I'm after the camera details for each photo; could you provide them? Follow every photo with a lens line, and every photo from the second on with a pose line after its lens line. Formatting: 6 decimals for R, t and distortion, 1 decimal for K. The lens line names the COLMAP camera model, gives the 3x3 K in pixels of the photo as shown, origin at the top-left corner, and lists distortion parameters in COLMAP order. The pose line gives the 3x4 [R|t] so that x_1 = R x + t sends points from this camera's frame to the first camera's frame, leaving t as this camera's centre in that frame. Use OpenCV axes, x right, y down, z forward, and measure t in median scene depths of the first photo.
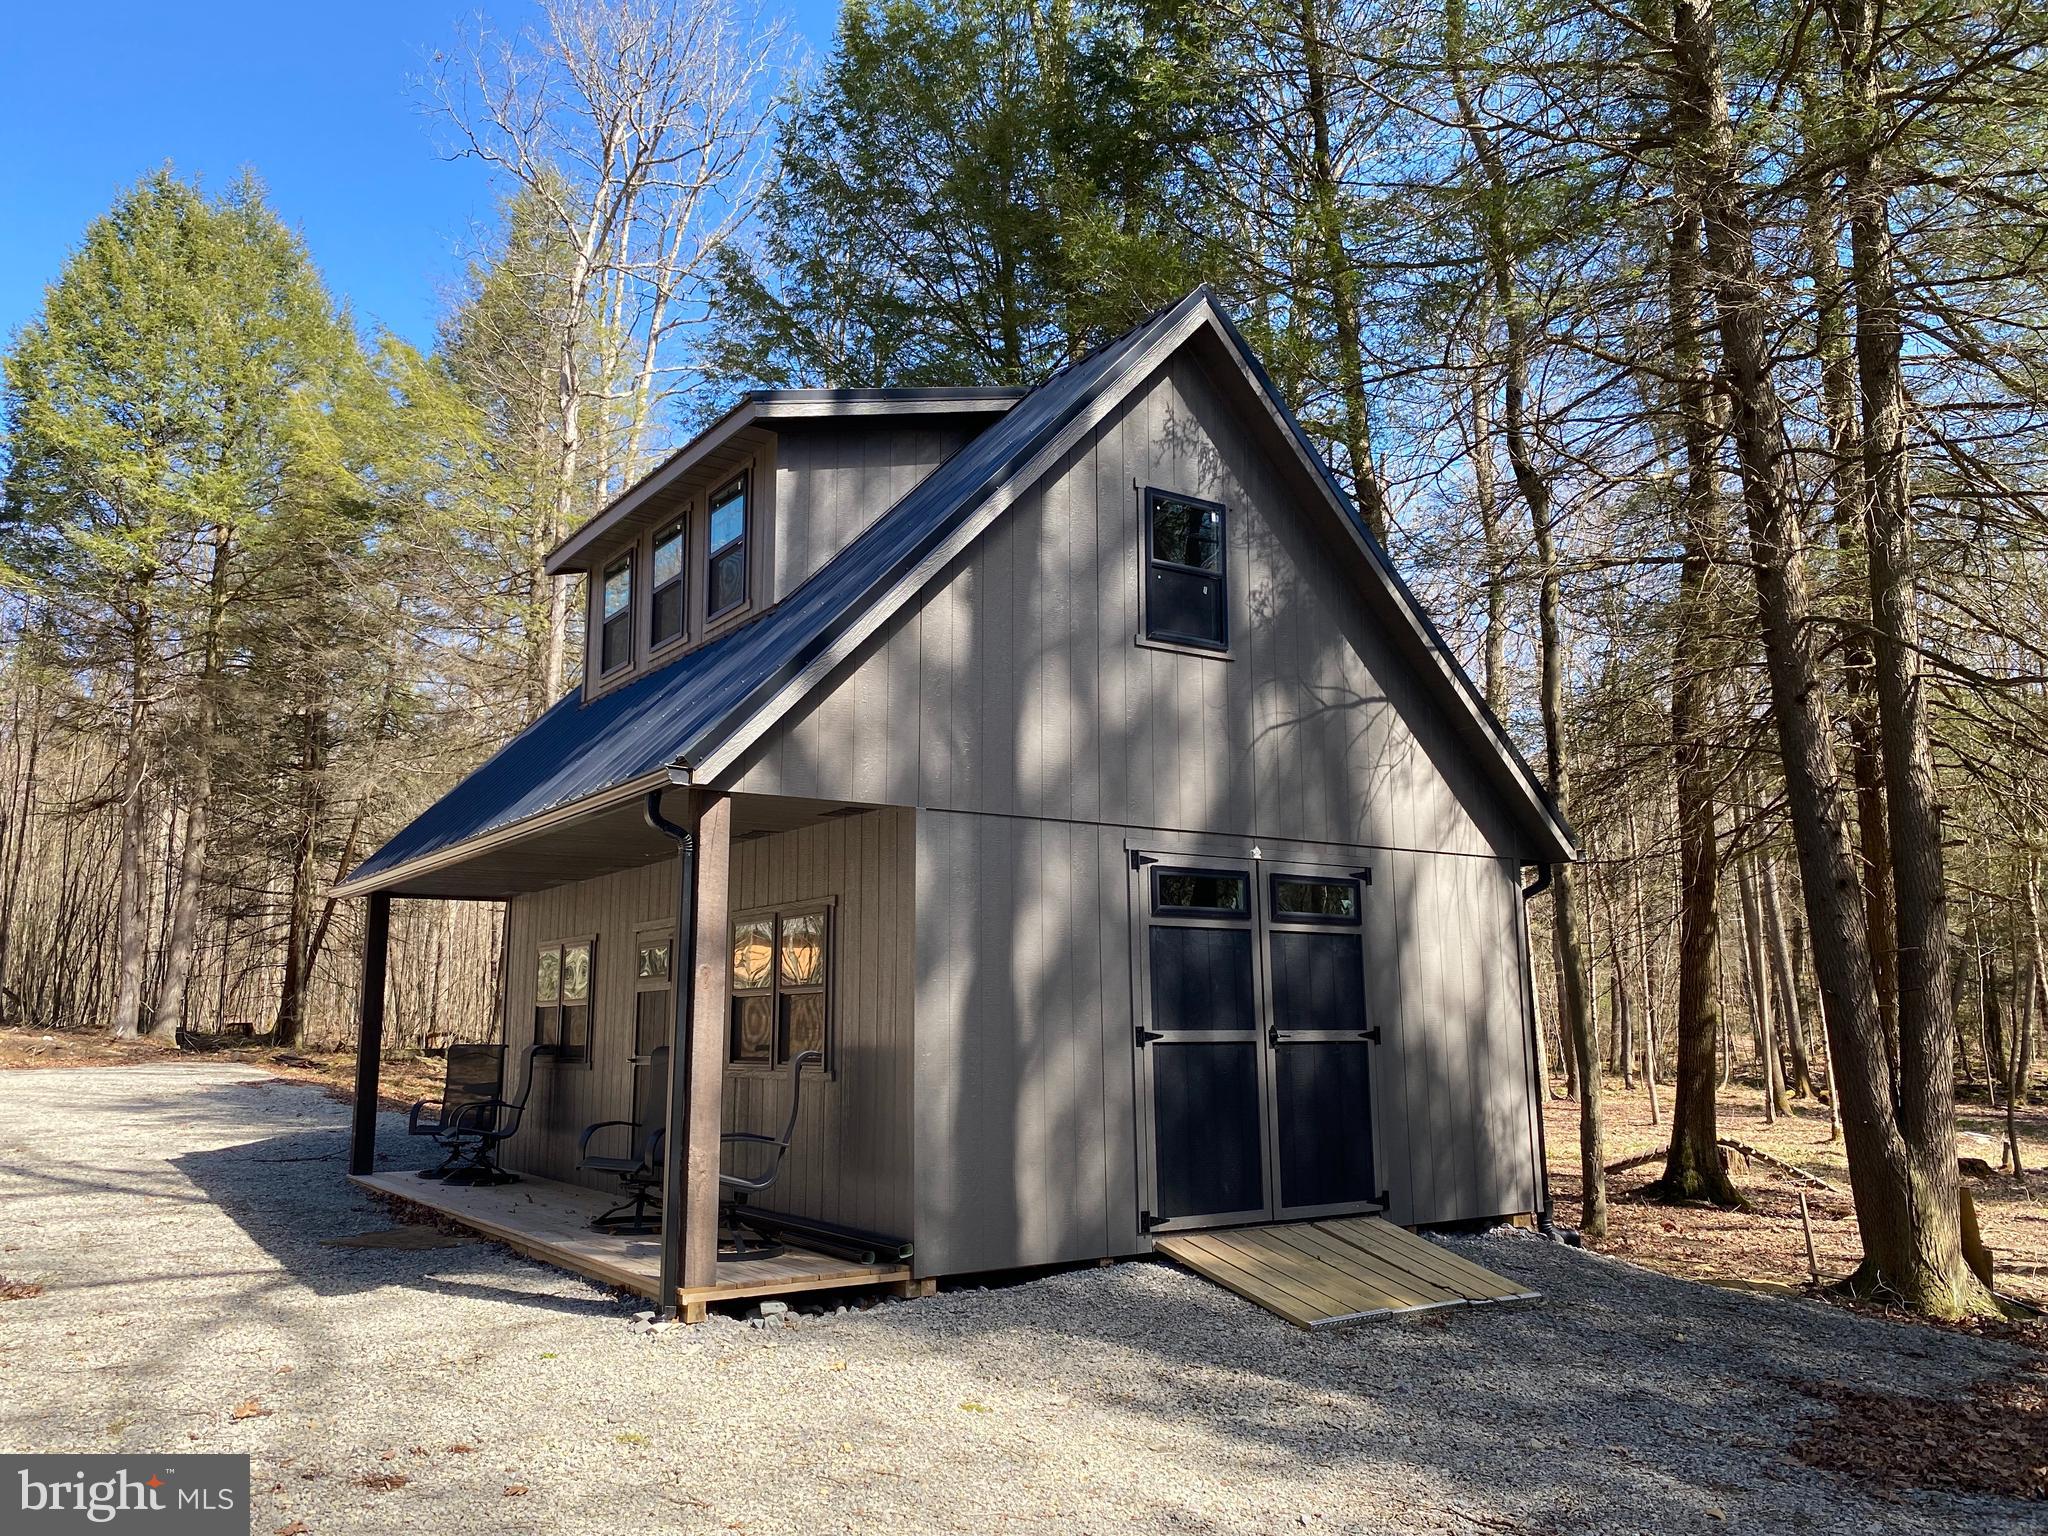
lens RADIAL K [[1553.5, 0, 1024.6], [0, 1553.5, 763.6], [0, 0, 1]] dist [0.049064, -0.001019]
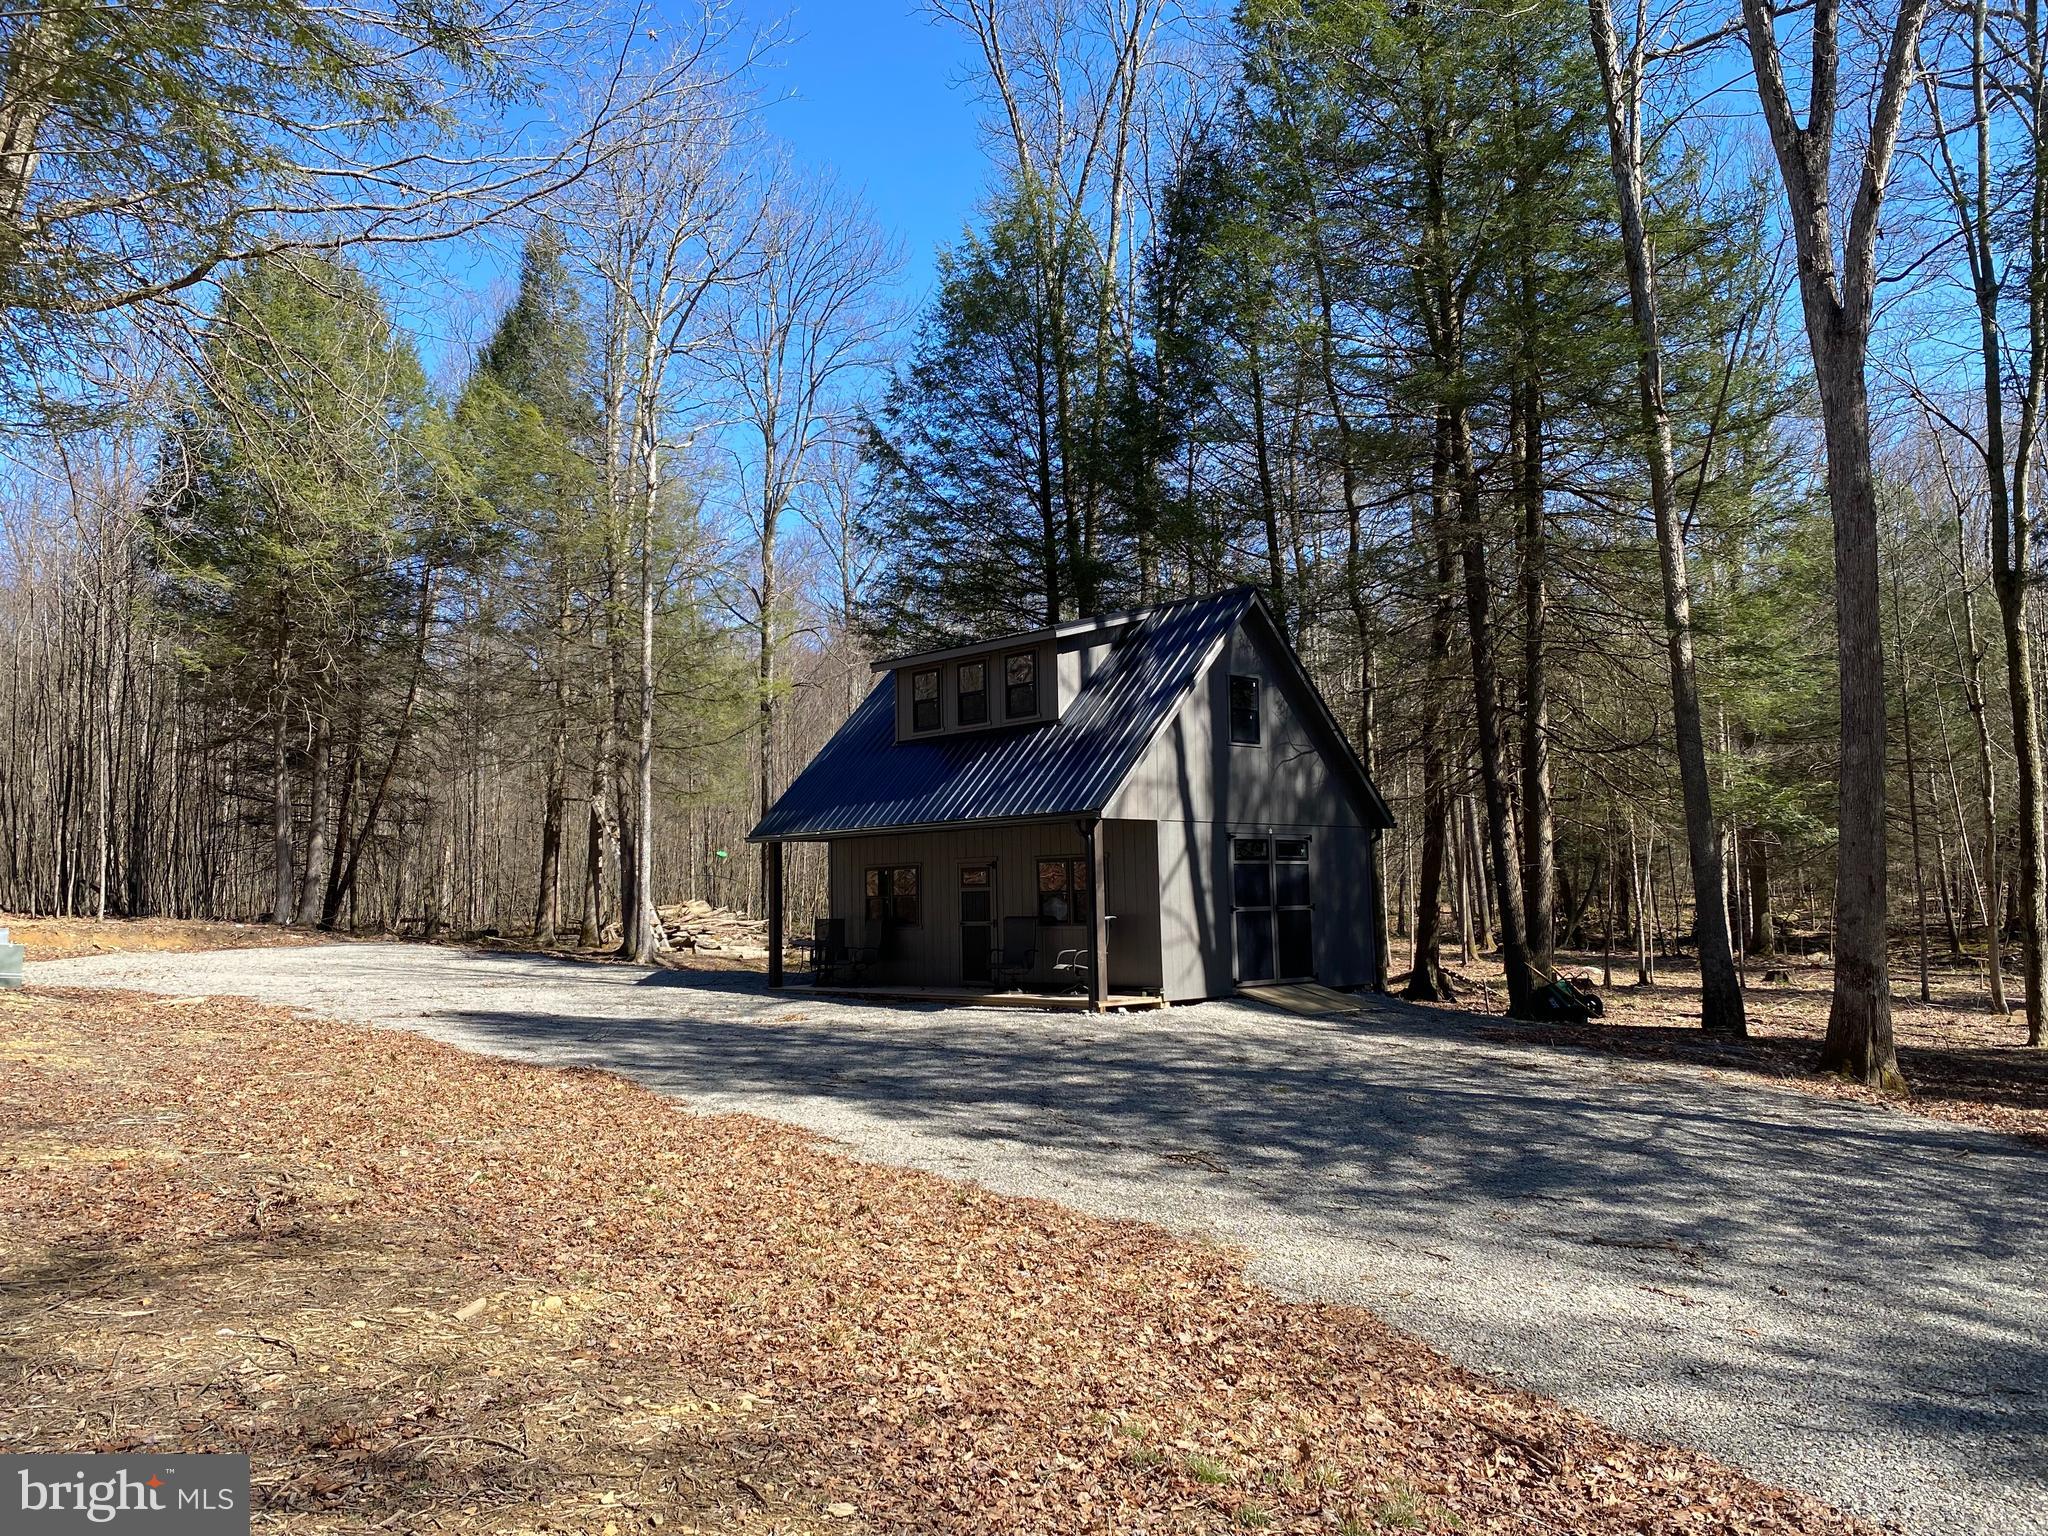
lens RADIAL K [[1553.5, 0, 1022.4], [0, 1553.5, 769.6], [0, 0, 1]] dist [0.049064, -0.001019]
pose [[0.986451, 0.001298, 0.164051, -0.274855], [-0.014379, 0.996805, 0.078571, -0.096795], [-0.163425, -0.079865, 0.983318, -0.558425]]
